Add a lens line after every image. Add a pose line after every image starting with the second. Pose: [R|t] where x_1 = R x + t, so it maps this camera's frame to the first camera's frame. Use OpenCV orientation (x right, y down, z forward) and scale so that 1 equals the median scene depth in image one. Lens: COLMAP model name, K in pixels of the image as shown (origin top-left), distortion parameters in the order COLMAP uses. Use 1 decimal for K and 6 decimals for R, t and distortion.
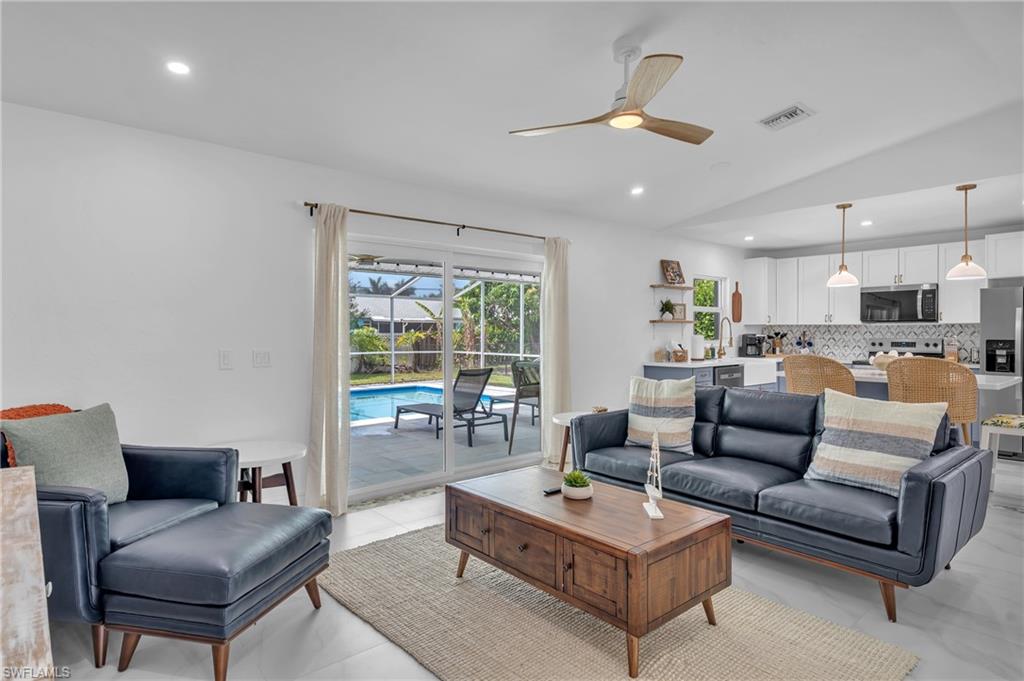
lens RADIAL K [[533.4, 0, 513.0], [0, 533.4, 338.8], [0, 0, 1]] dist [-0.002788, 0.000784]
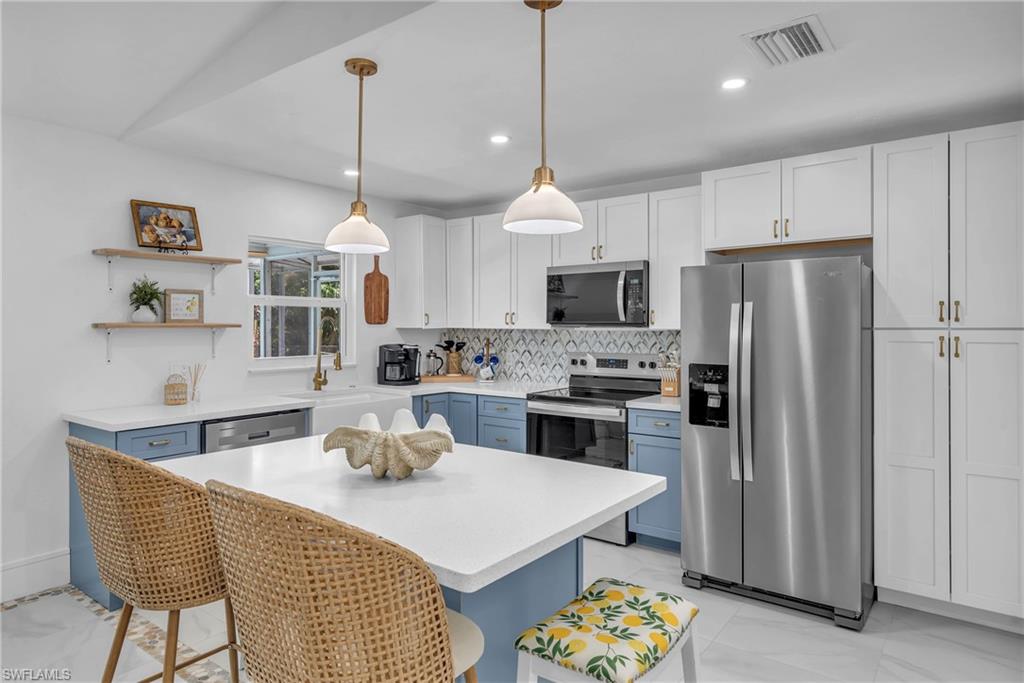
lens RADIAL K [[601.7, 0, 495.1], [0, 601.7, 330.6], [0, 0, 1]] dist [-0.003228, -0.000080]
pose [[0.977554, -0.002050, 0.210674, 0.456294], [0.003154, 0.999983, -0.004906, -0.022627], [-0.210660, 0.005460, 0.977544, 0.363896]]
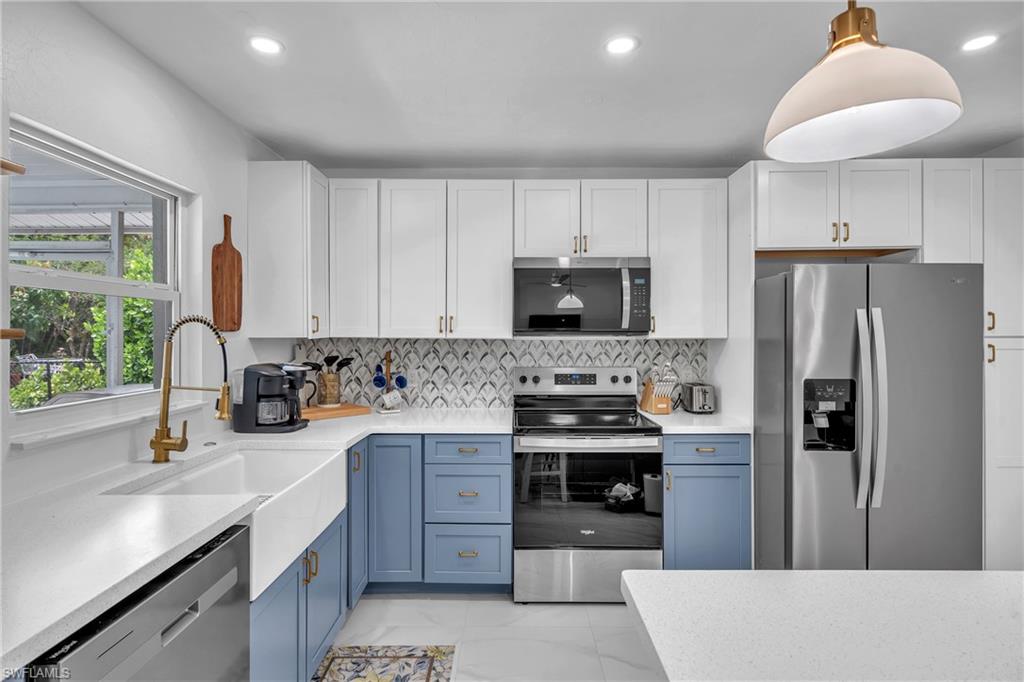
lens RADIAL K [[533.4, 0, 507.0], [0, 533.4, 333.7], [0, 0, 1]] dist [-0.002788, 0.000784]
pose [[0.654603, -0.000249, 0.755972, 0.308847], [0.010463, 0.999907, -0.008730, -0.027605], [-0.755900, 0.013625, 0.654545, 0.709662]]
